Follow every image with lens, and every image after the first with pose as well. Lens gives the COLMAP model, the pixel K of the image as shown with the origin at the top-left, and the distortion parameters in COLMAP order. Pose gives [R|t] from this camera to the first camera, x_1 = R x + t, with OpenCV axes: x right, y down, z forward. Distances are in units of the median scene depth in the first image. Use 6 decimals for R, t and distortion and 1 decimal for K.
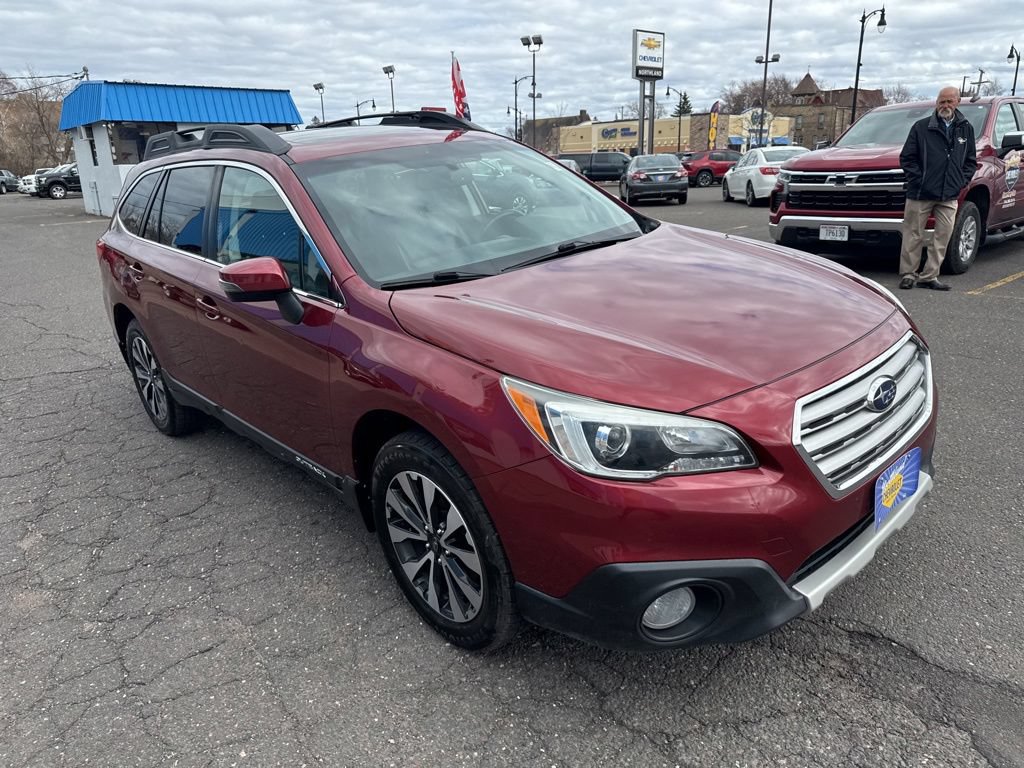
lens RADIAL K [[724.8, 0, 507.5], [0, 724.8, 381.1], [0, 0, 1]] dist [0.040725, -0.048139]
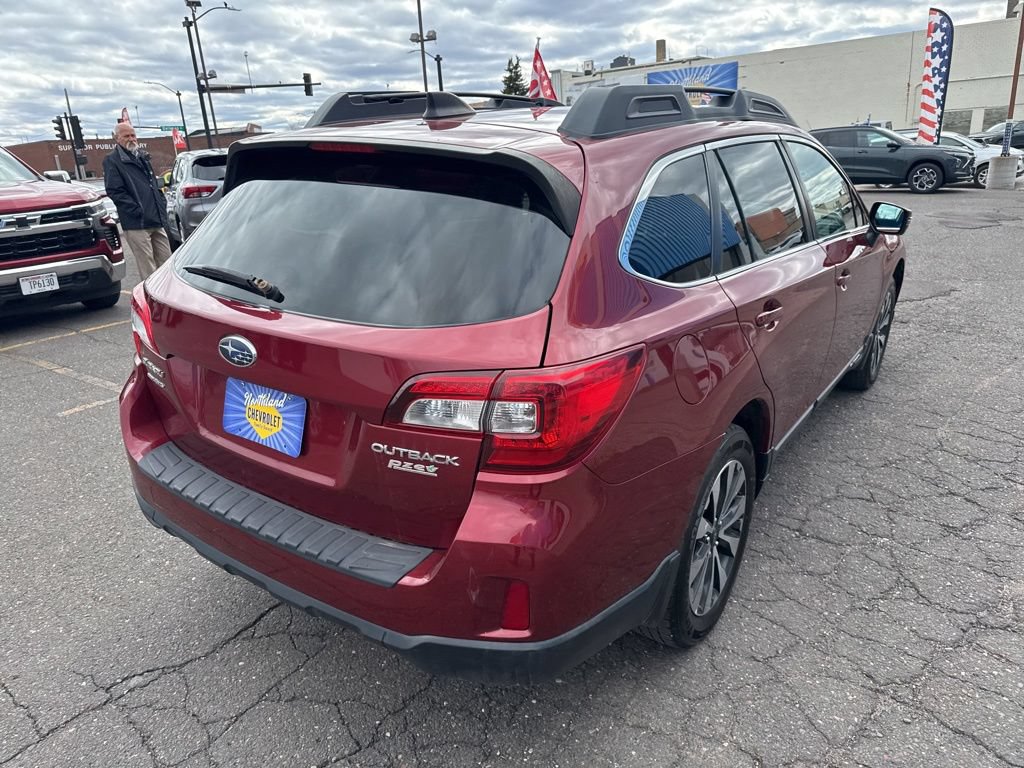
lens RADIAL K [[728.5, 0, 525.2], [0, 728.5, 386.6], [0, 0, 1]] dist [0.025572, -0.028195]
pose [[-0.238062, -0.254772, 0.937239, -0.578765], [0.343700, 0.880443, 0.326634, -0.202511], [-0.908403, 0.399888, -0.122035, 0.712790]]
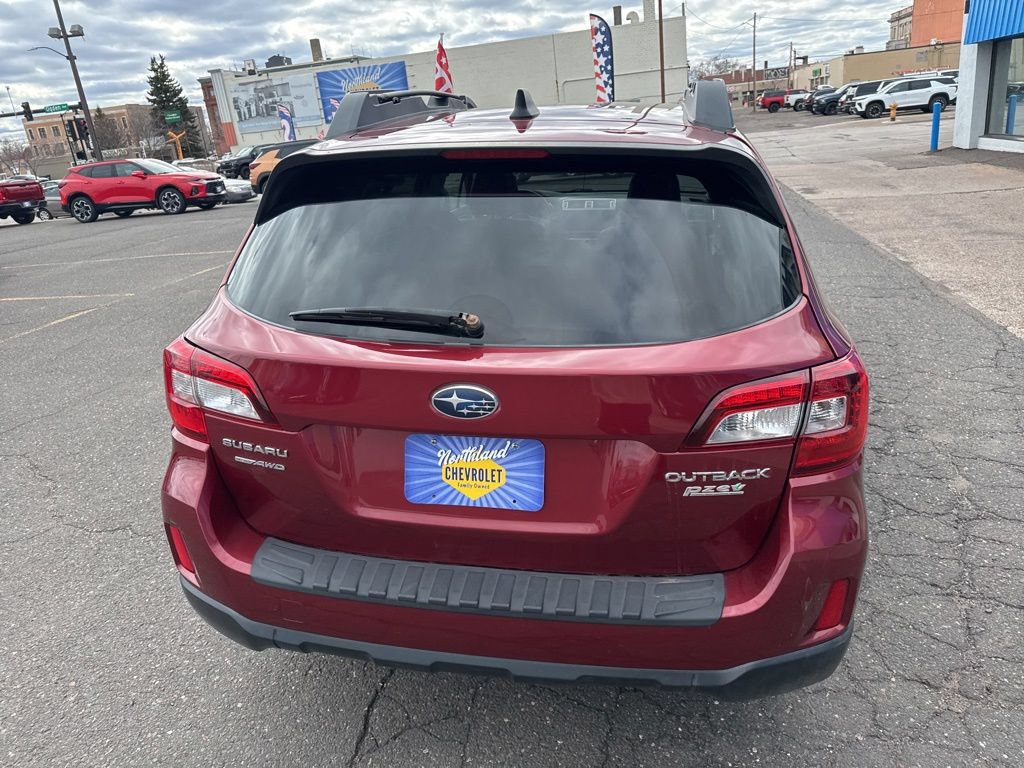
lens RADIAL K [[728.5, 0, 516.6], [0, 728.5, 374.5], [0, 0, 1]] dist [0.025572, -0.028195]
pose [[-0.608723, -0.170984, 0.774739, -0.485101], [0.338462, 0.827218, 0.448501, -0.259943], [-0.717565, 0.535233, -0.445675, 0.845504]]
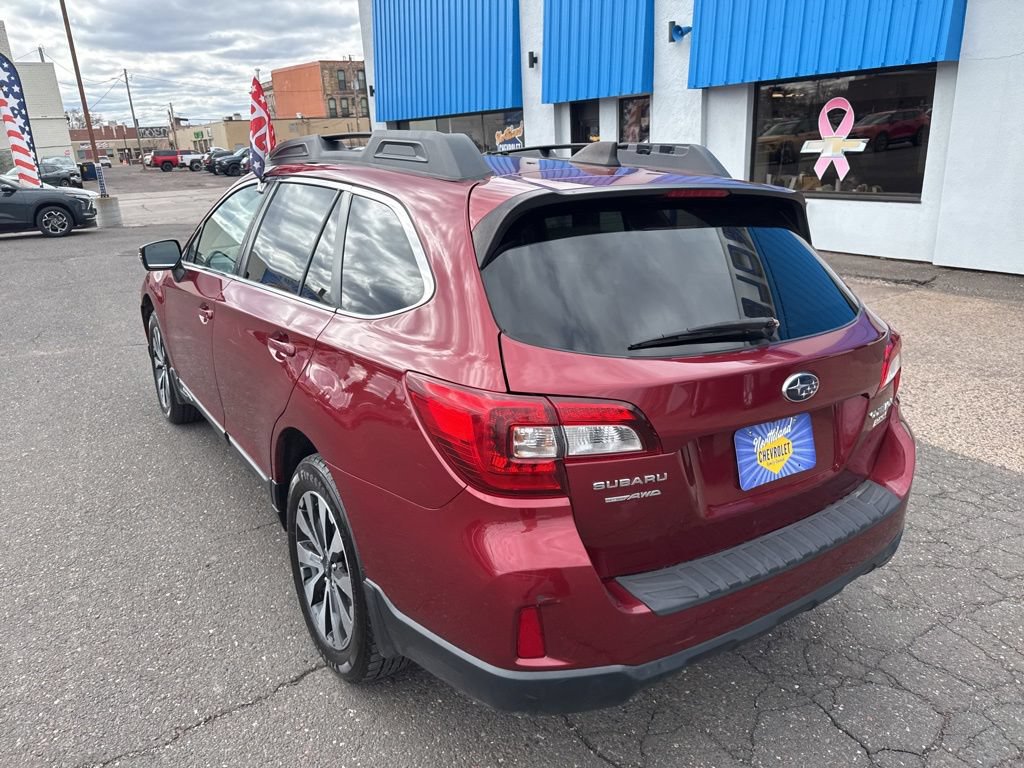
lens RADIAL K [[728.5, 0, 513.8], [0, 728.5, 376.1], [0, 0, 1]] dist [0.025572, -0.028195]
pose [[-0.987689, 0.027647, 0.153970, -0.255052], [0.110808, 0.818400, 0.563864, -0.325492], [-0.110420, 0.573983, -0.811388, 0.986585]]
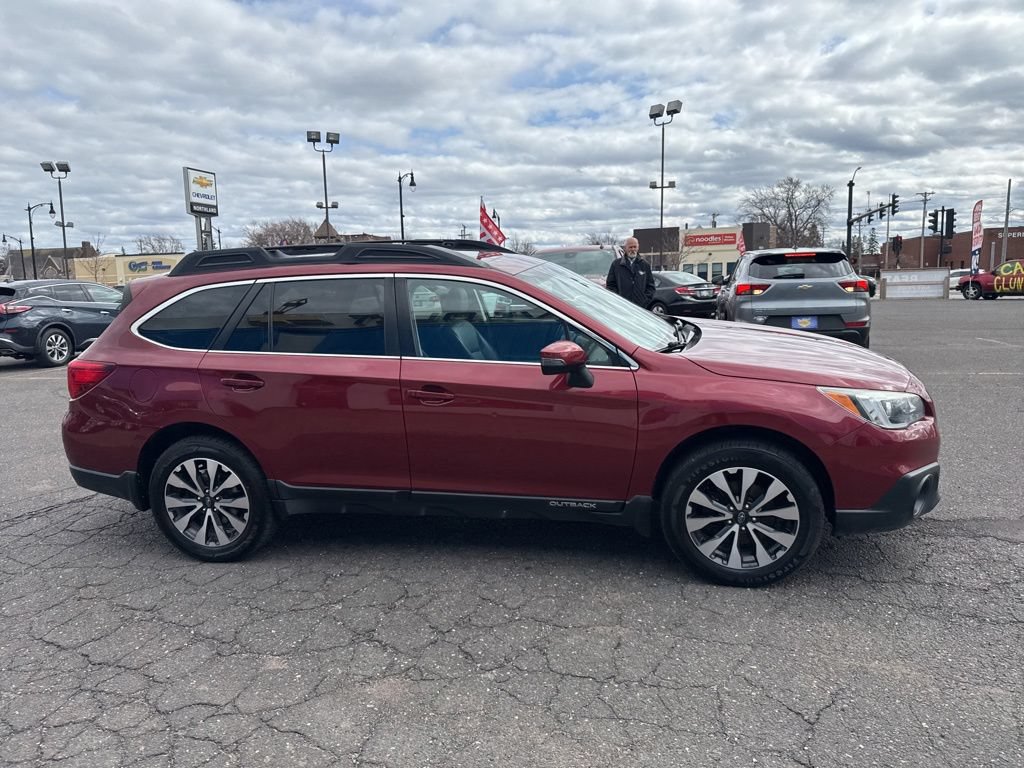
lens RADIAL K [[724.8, 0, 514.9], [0, 724.8, 387.9], [0, 0, 1]] dist [0.040725, -0.048139]
pose [[0.803079, -0.080381, 0.590427, -0.439218], [0.177685, 0.978085, -0.108523, 0.014952], [-0.568764, 0.192062, 0.799762, 0.007647]]
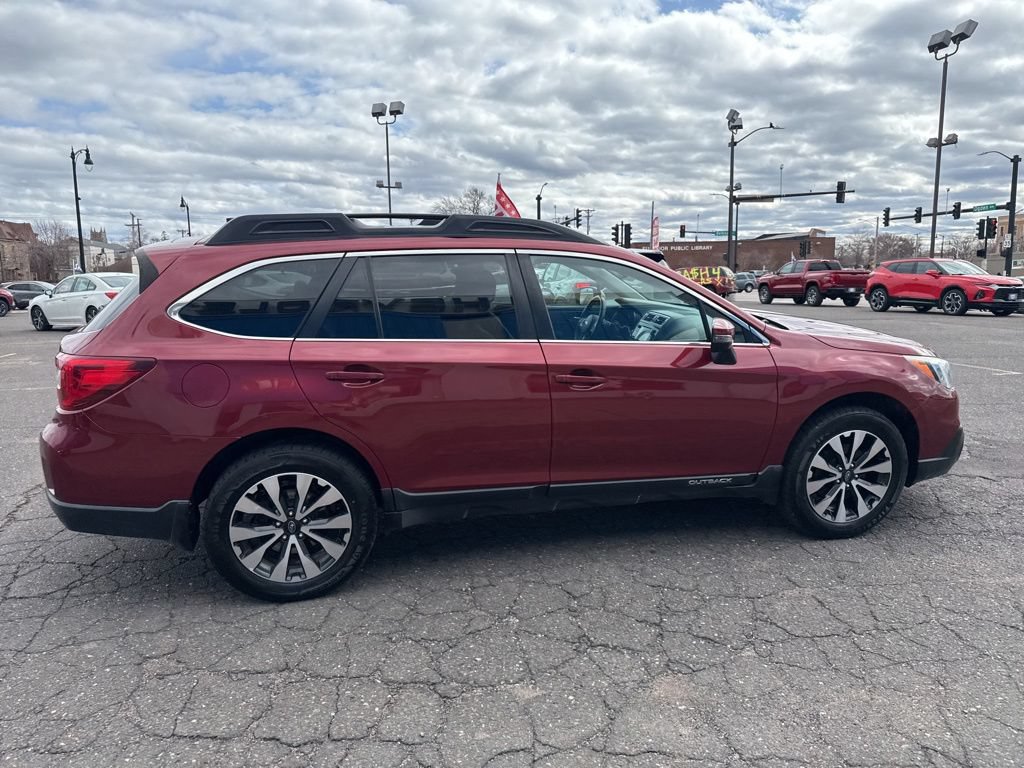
lens RADIAL K [[728.5, 0, 519.0], [0, 728.5, 386.4], [0, 0, 1]] dist [0.025572, -0.028195]
pose [[0.480642, -0.108096, 0.870229, -0.624640], [0.253468, 0.967140, -0.019861, -0.042803], [-0.839486, 0.230122, 0.492247, 0.251751]]
